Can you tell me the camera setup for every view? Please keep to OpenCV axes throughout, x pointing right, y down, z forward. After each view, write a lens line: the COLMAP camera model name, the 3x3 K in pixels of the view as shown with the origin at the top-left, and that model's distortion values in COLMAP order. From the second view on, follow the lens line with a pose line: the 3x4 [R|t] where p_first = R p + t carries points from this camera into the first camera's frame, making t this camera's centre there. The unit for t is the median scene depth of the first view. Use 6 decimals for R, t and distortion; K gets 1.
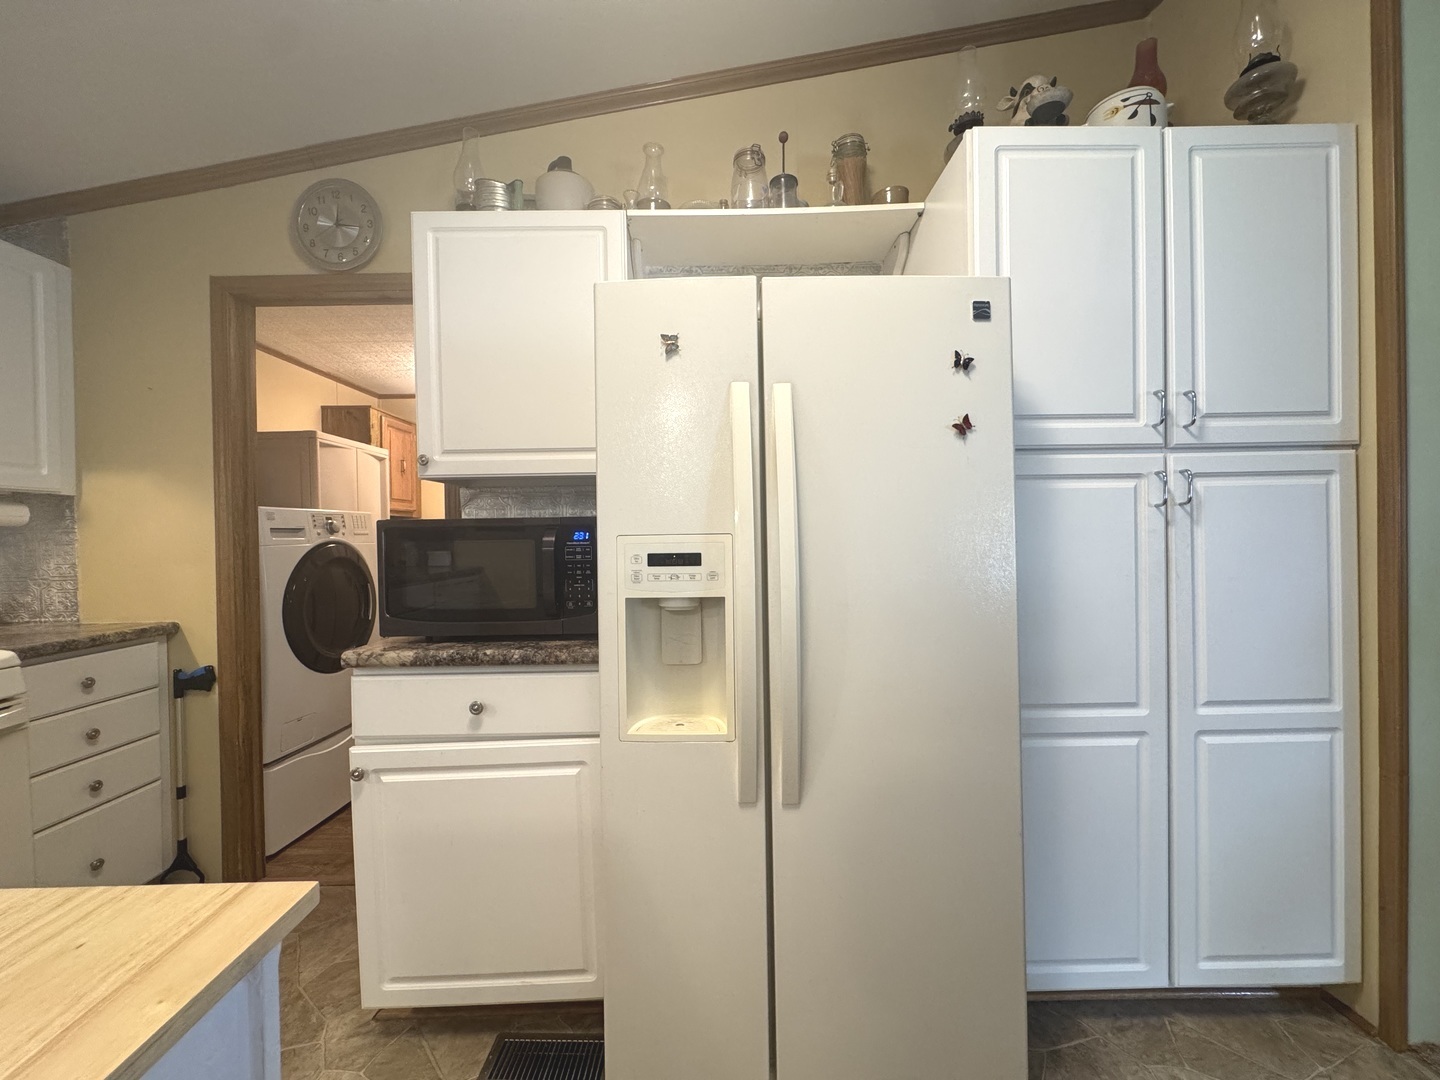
lens RADIAL K [[574.4, 0, 717.7], [0, 574.4, 536.9], [0, 0, 1]] dist [-0.002460, 0.001053]
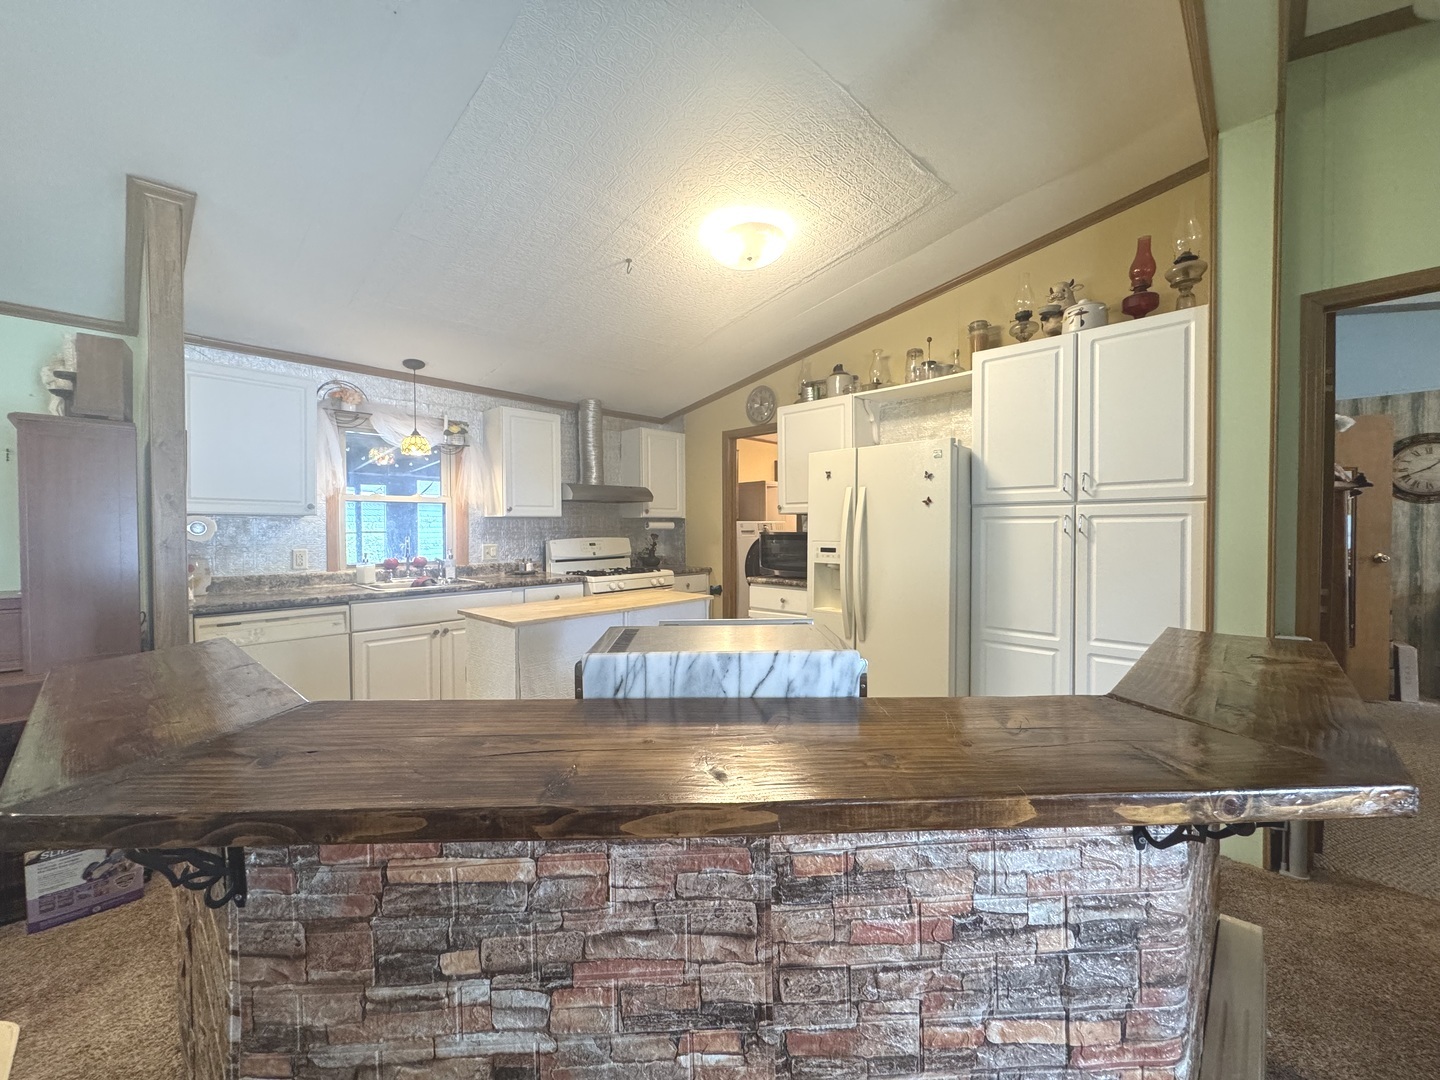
lens RADIAL K [[574.4, 0, 724.8], [0, 574.4, 539.6], [0, 0, 1]] dist [-0.002460, 0.001053]
pose [[0.719757, 0.027703, -0.693674, 0.889695], [-0.010420, 0.999522, 0.029106, -0.052235], [0.694148, -0.013722, 0.719701, -0.819615]]
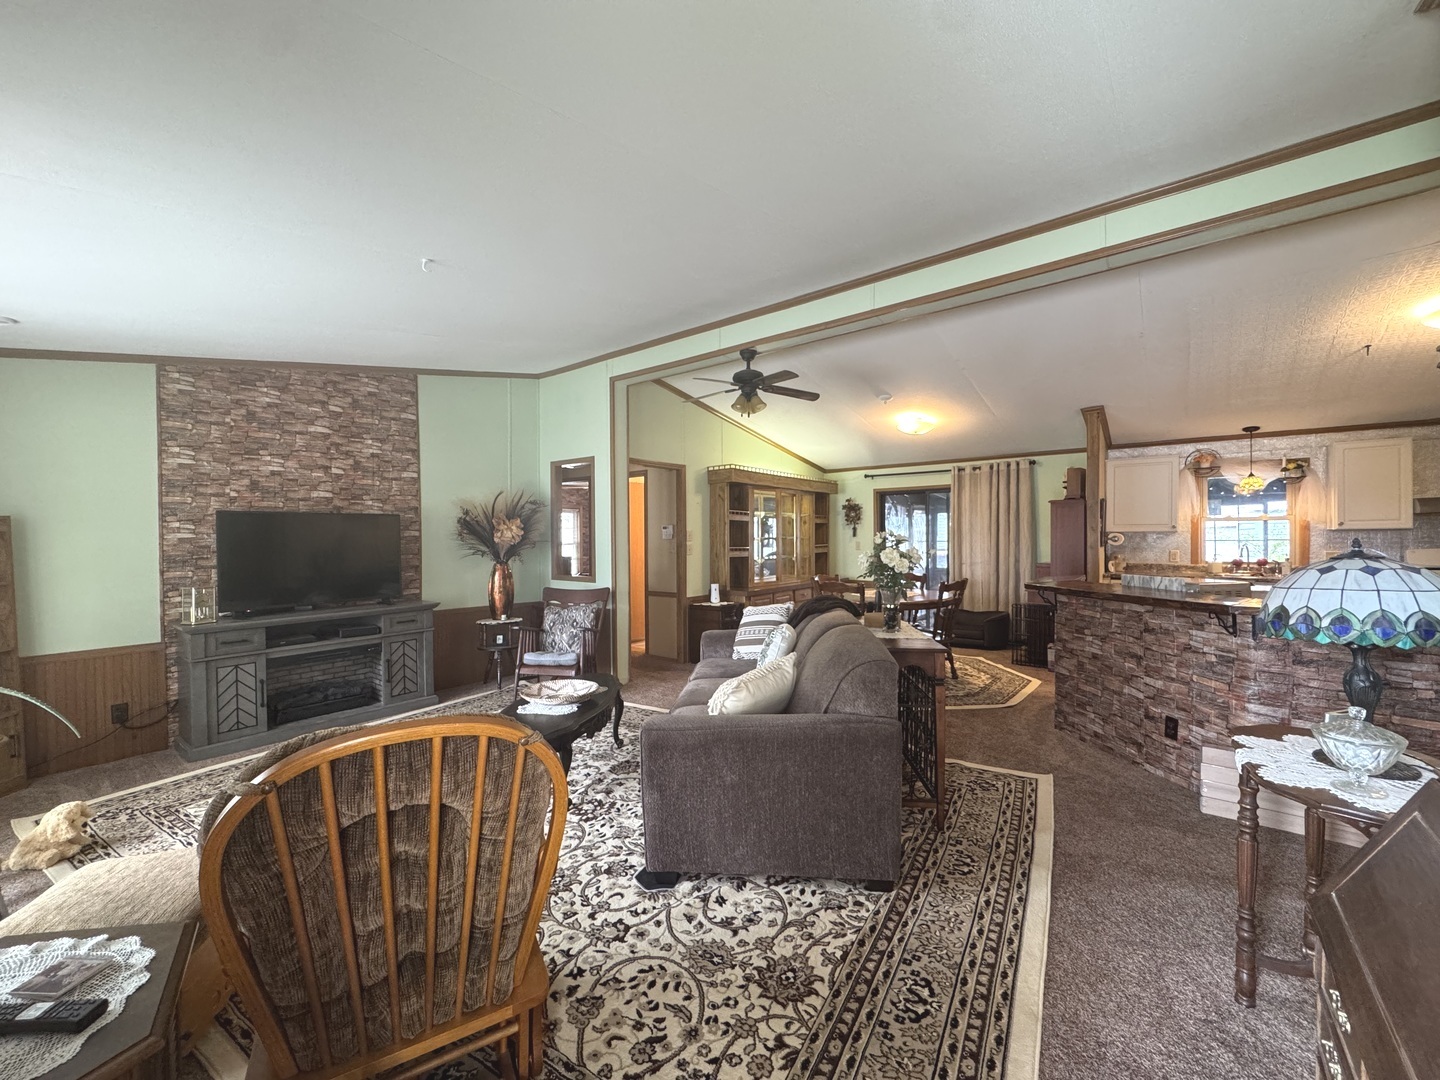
lens RADIAL K [[574.4, 0, 719.7], [0, 574.4, 543.2], [0, 0, 1]] dist [-0.002460, 0.001053]
pose [[-0.621243, 0.029159, -0.783075, 2.672773], [0.014372, 0.999563, 0.025819, -0.111775], [0.783486, 0.004786, -0.621391, -0.457346]]
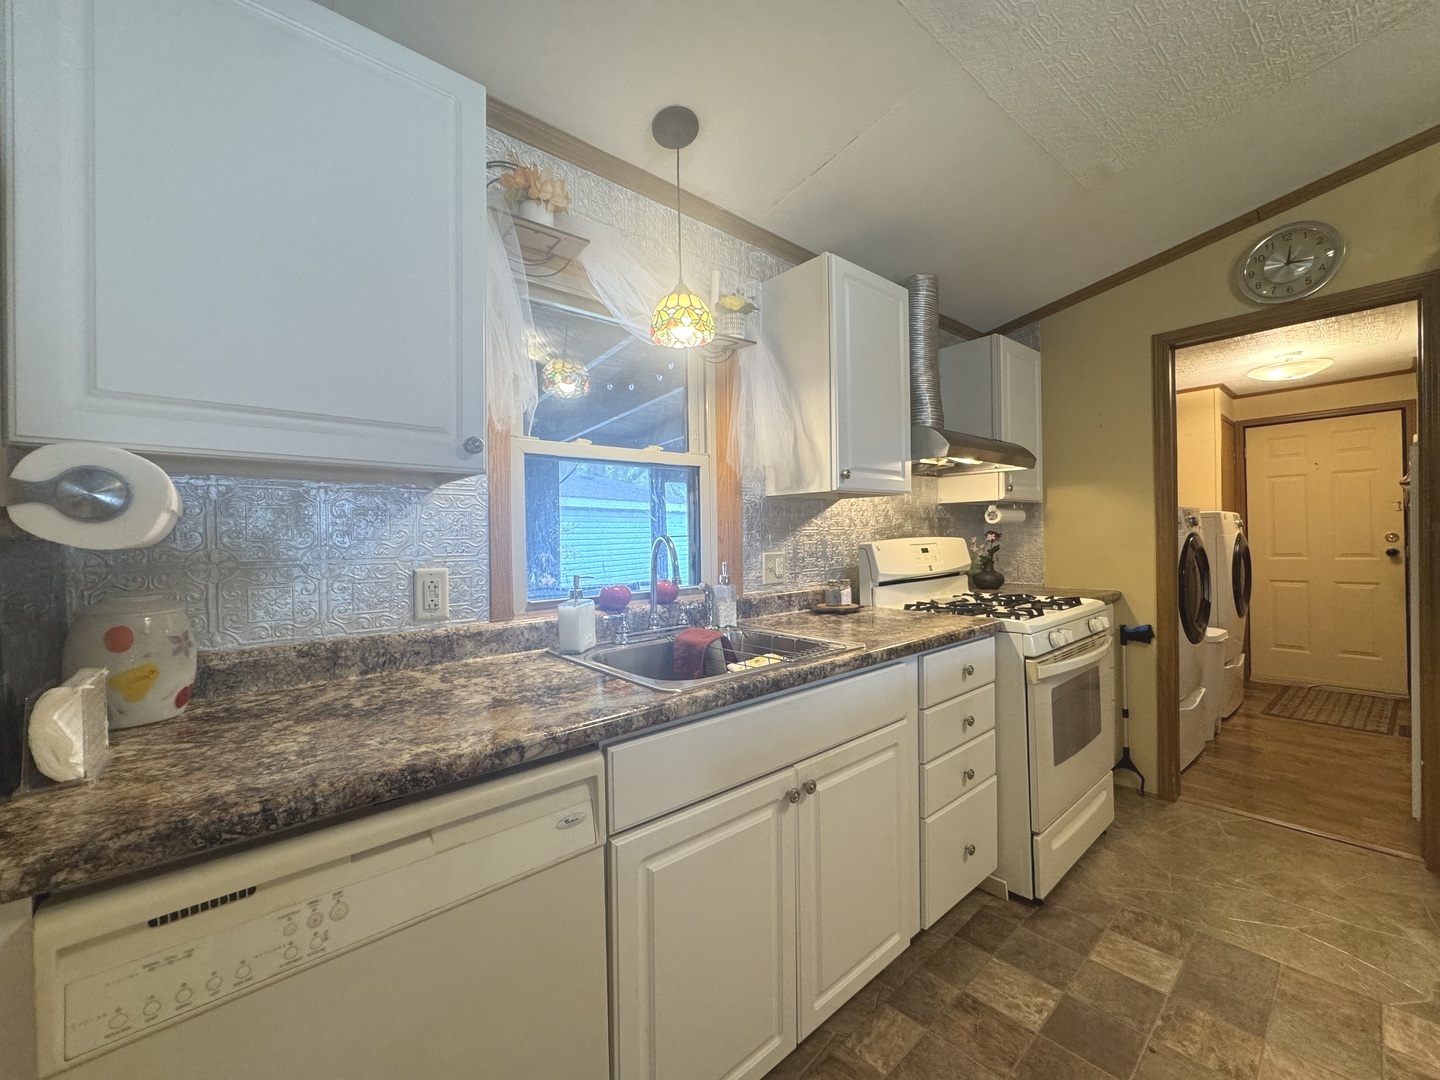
lens RADIAL K [[574.4, 0, 720.3], [0, 574.4, 540.0], [0, 0, 1]] dist [-0.002460, 0.001053]
pose [[0.648589, 0.010896, -0.761061, -0.512732], [0.003629, 0.999842, 0.017407, -0.003307], [0.761130, -0.014052, 0.648447, -0.641232]]
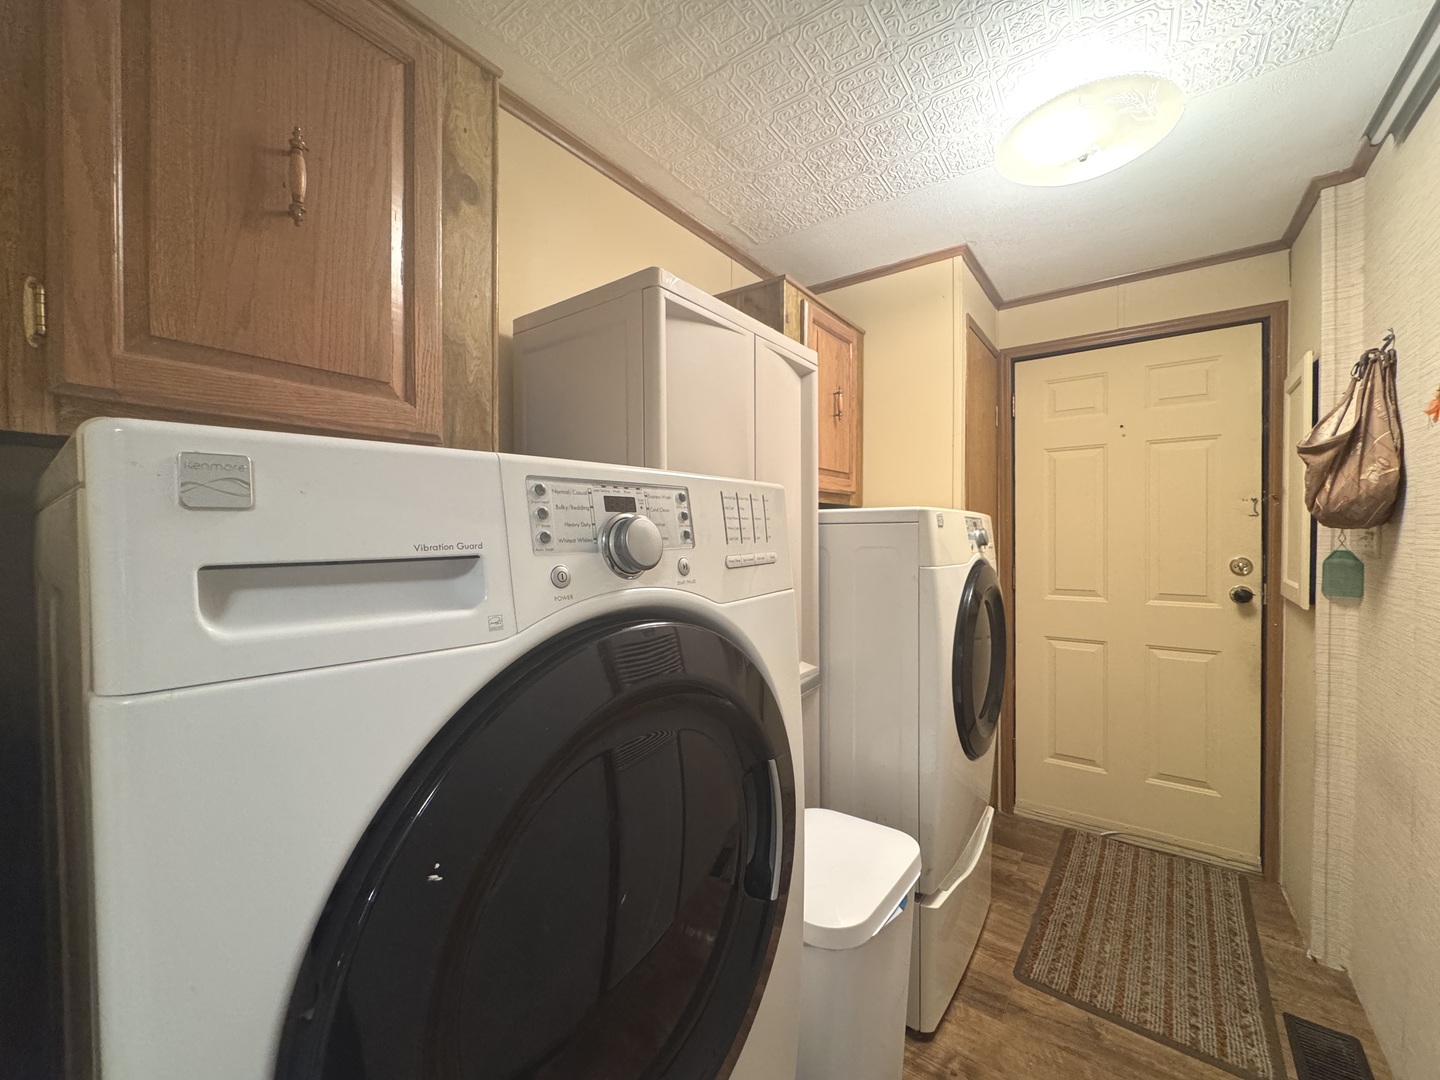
lens RADIAL K [[574.4, 0, 717.8], [0, 574.4, 540.7], [0, 0, 1]] dist [-0.002460, 0.001053]
pose [[0.796585, 0.026220, -0.603958, -0.649773], [-0.013705, 0.999585, 0.025319, -0.030366], [0.604371, -0.011891, 0.796614, 1.069891]]
